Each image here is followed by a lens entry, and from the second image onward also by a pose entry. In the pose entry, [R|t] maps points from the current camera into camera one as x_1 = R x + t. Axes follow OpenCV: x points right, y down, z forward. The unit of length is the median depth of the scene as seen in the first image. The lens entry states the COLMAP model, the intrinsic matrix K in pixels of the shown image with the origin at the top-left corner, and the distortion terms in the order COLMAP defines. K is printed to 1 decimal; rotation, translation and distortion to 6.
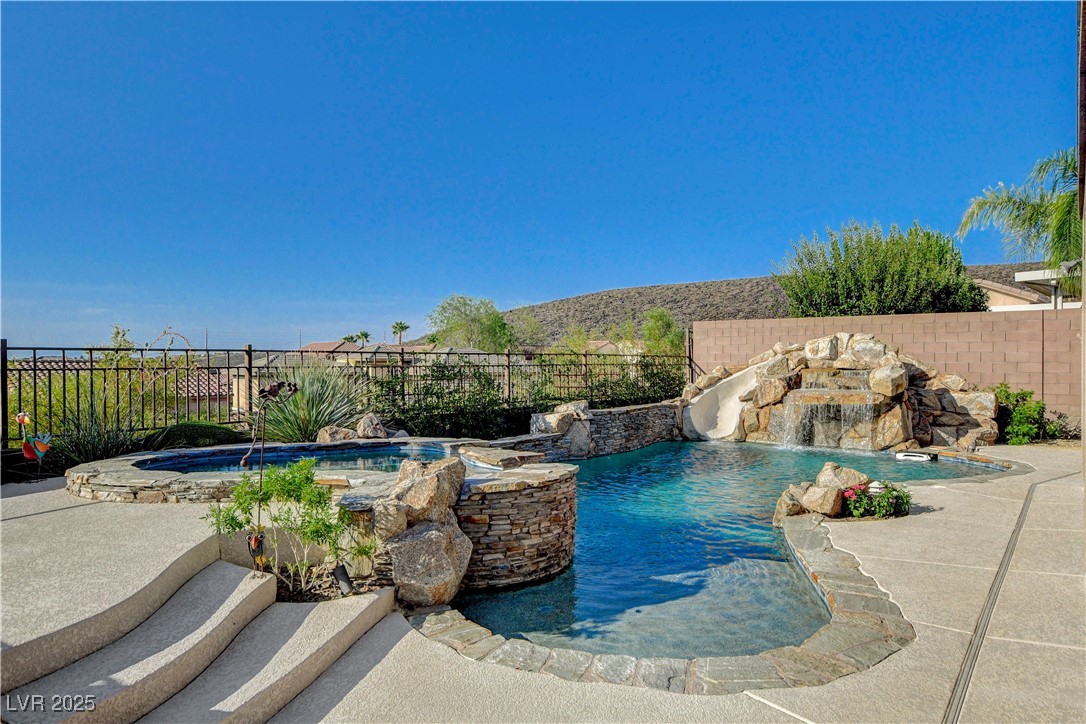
lens RADIAL K [[730.7, 0, 542.8], [0, 730.7, 361.1], [0, 0, 1]] dist [0.007652, 0.006017]
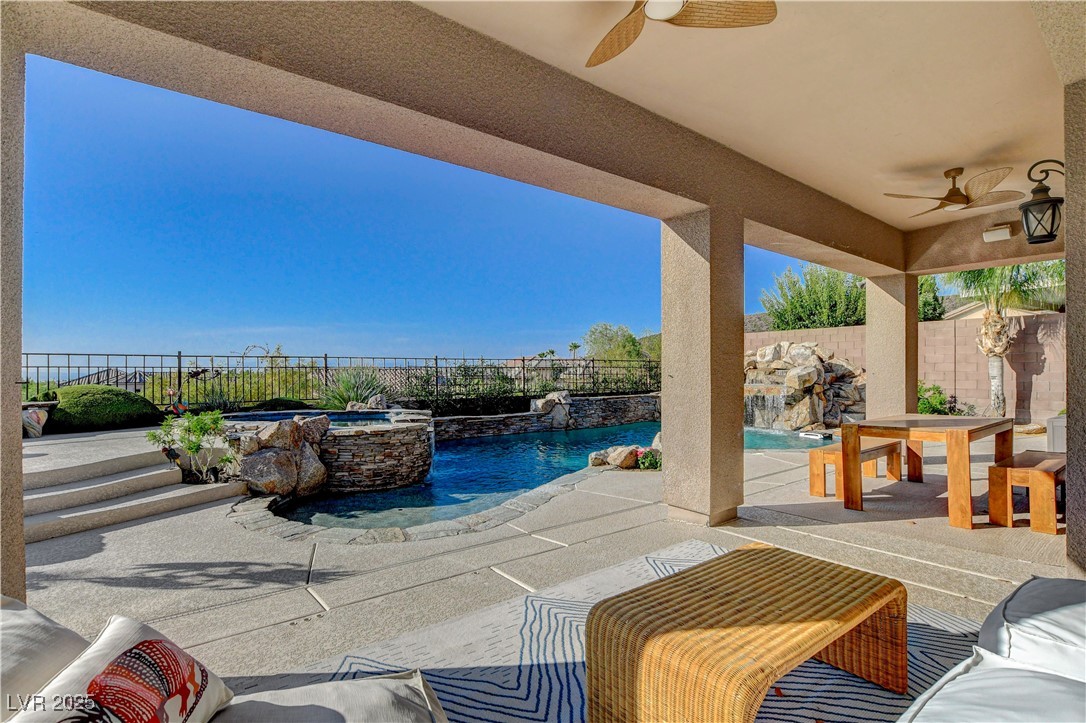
lens RADIAL K [[513.3, 0, 545.4], [0, 513.3, 367.6], [0, 0, 1]] dist [-0.020155, 0.000504]
pose [[0.958527, -0.005409, -0.284949, 0.272749], [0.003938, 0.999976, -0.005737, 0.011833], [0.284973, 0.004377, 0.958525, 0.001787]]
